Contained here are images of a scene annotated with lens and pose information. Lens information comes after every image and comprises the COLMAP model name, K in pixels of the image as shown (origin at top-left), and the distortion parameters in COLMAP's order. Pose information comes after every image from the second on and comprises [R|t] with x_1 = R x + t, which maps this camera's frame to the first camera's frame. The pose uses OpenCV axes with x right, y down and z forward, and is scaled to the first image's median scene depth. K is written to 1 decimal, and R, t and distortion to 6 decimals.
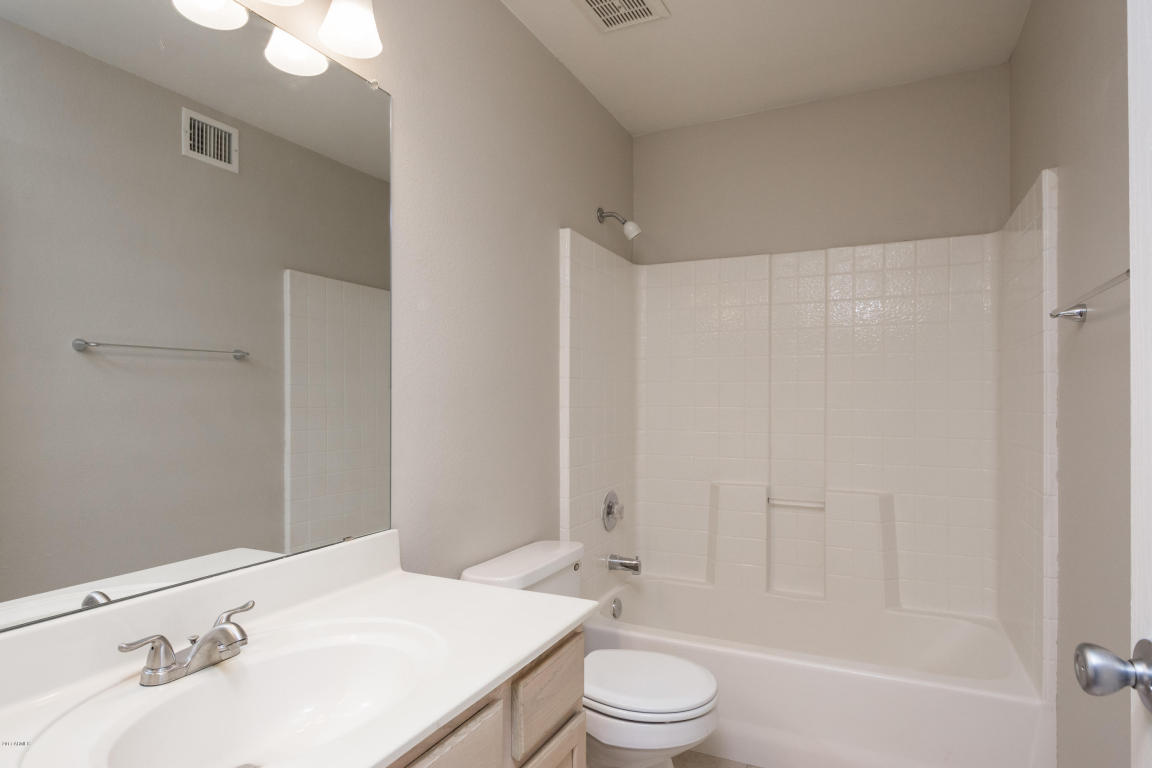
lens RADIAL K [[655.7, 0, 576.7], [0, 655.7, 383.7], [0, 0, 1]] dist [0.034073, 0.000507]
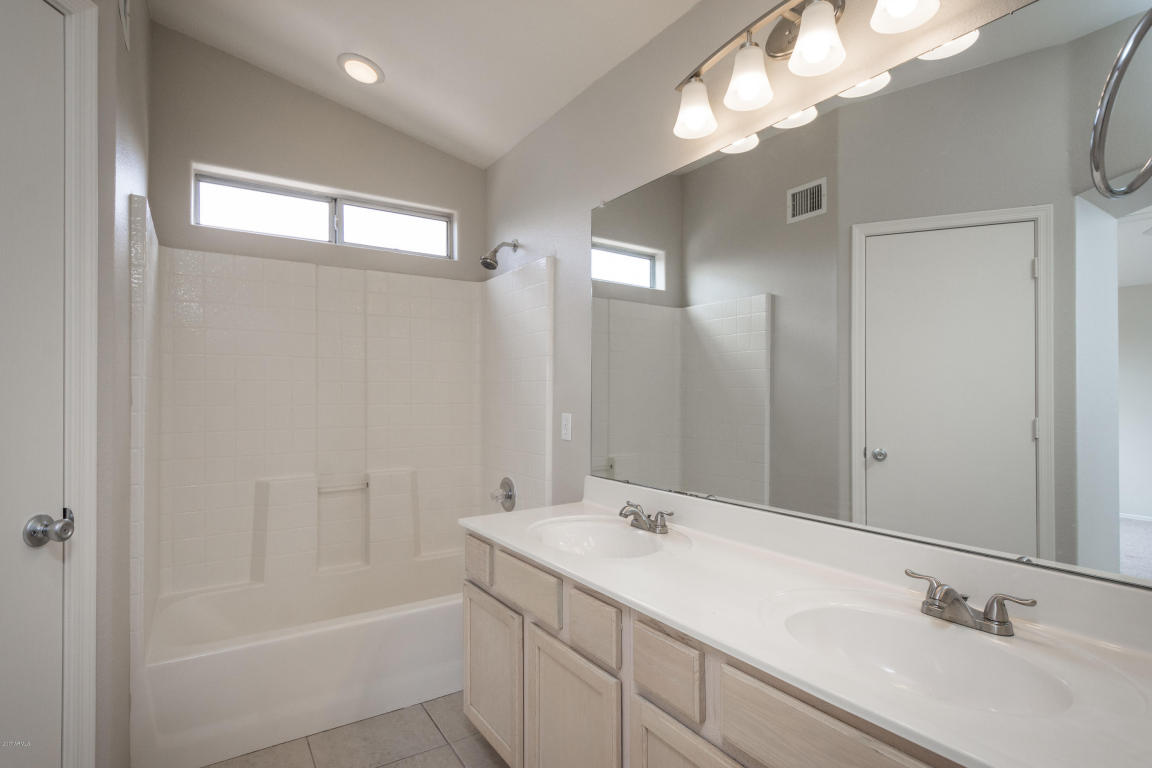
lens RADIAL K [[578.3, 0, 575.9], [0, 578.3, 388.2], [0, 0, 1]] dist [-0.003139, -0.000125]
pose [[0.516884, -0.000749, 0.856055, -0.307215], [-0.006318, 0.999969, 0.004691, 0.001465], [-0.856032, -0.007833, 0.516863, 0.135951]]
